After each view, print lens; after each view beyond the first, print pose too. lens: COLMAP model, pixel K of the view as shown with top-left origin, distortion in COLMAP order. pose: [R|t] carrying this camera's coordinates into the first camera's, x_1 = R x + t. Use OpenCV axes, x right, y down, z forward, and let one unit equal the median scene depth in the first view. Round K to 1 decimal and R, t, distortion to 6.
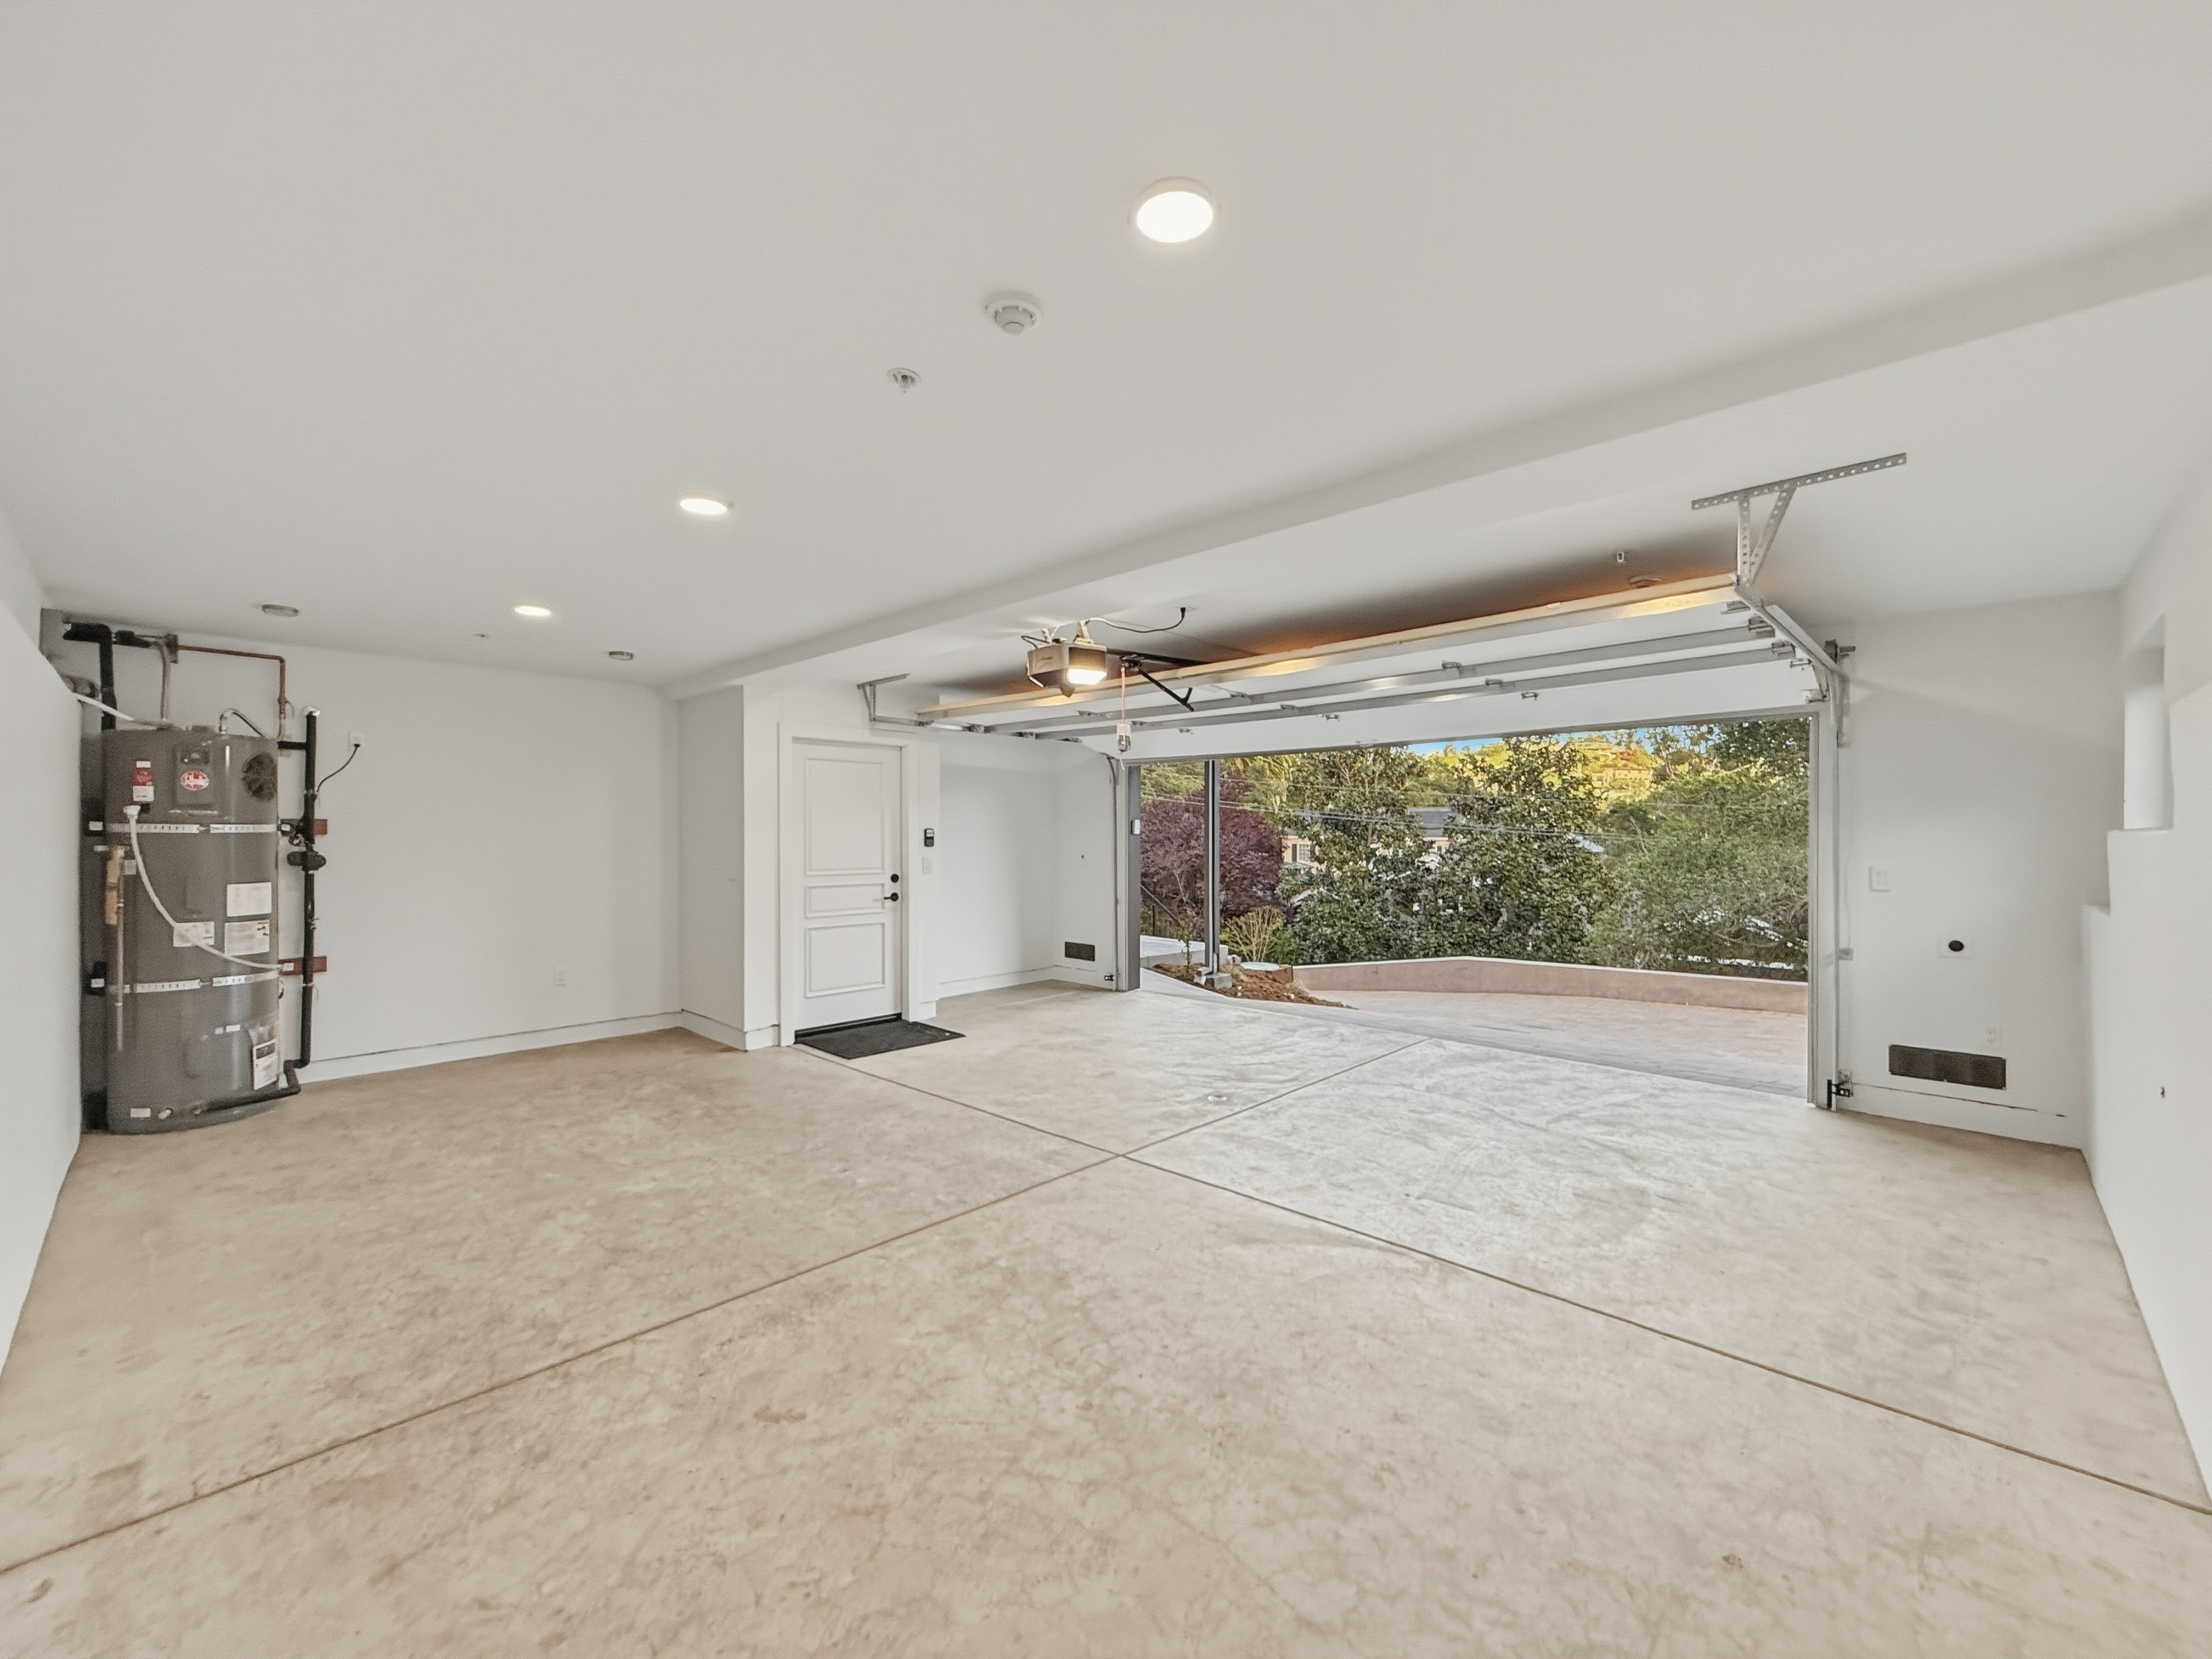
lens RADIAL K [[895.8, 0, 1106.0], [0, 895.8, 829.5], [0, 0, 1]] dist [-0.001463, -0.000489]
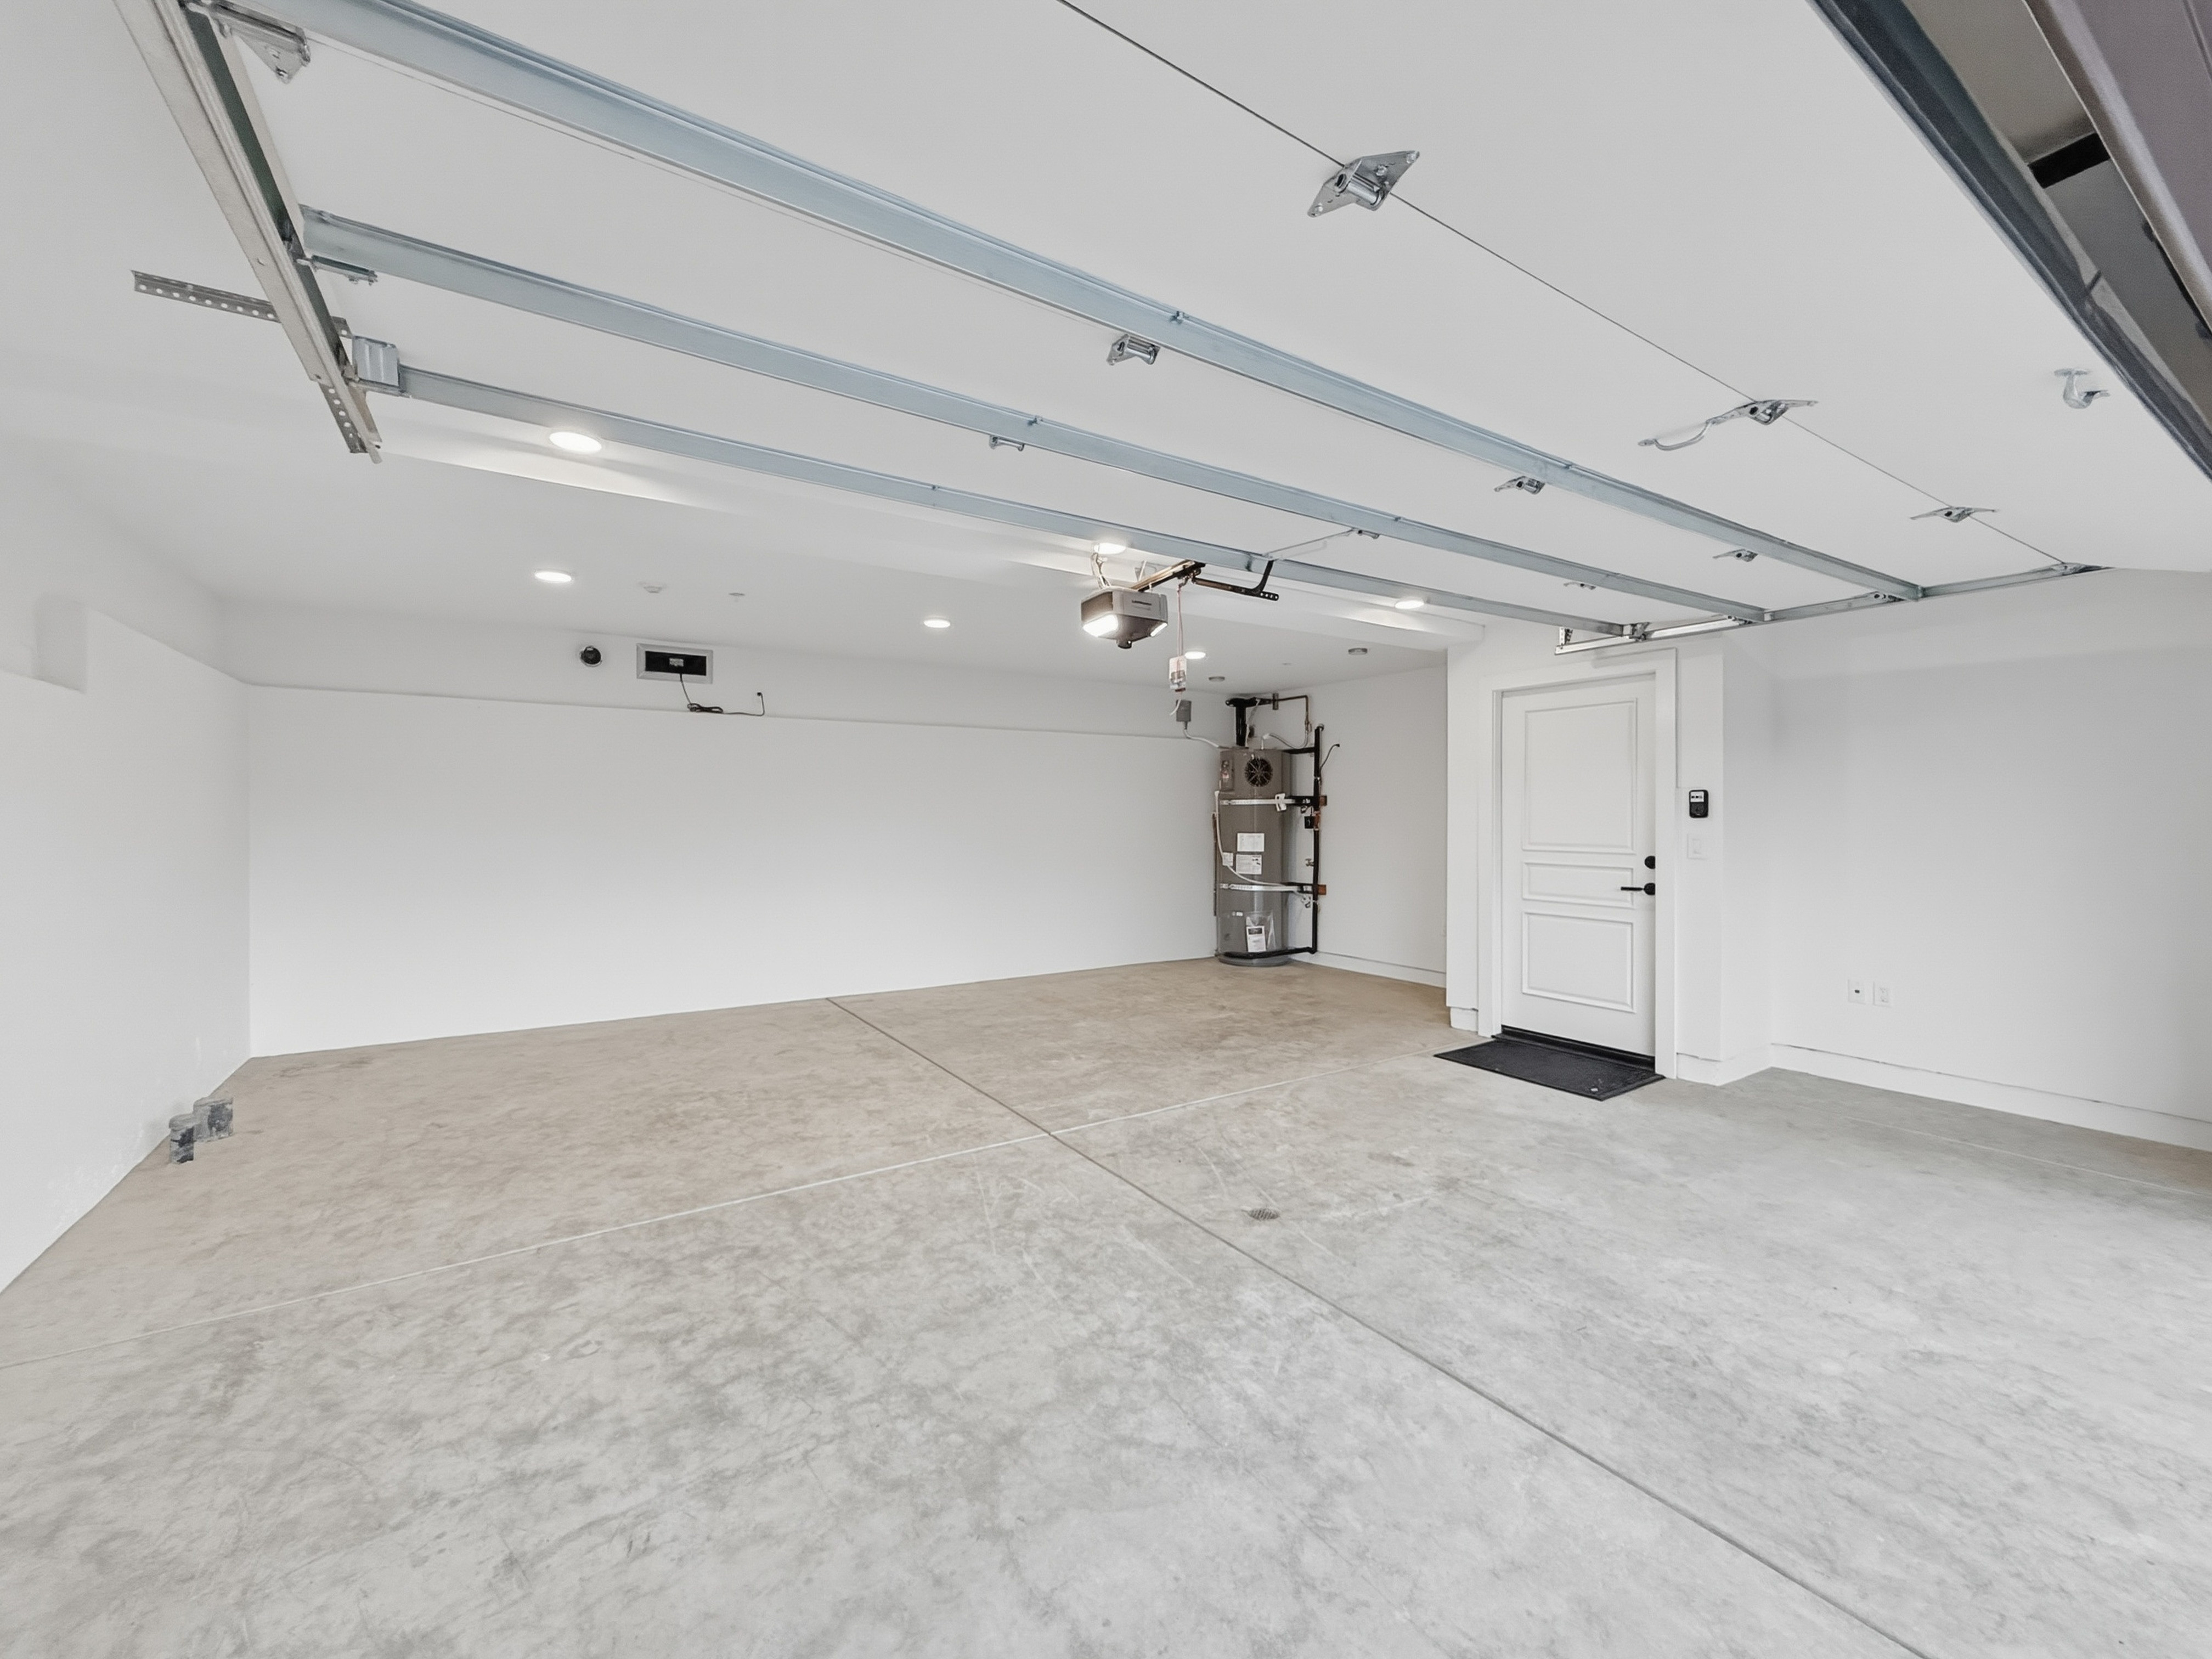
lens RADIAL K [[895.8, 0, 1106.0], [0, 895.8, 829.5], [0, 0, 1]] dist [-0.001463, -0.000489]
pose [[-0.223446, 0.016979, -0.974568, 0.854140], [0.006224, 0.999853, 0.015992, 0.023529], [0.974696, -0.002493, -0.223519, 1.174011]]
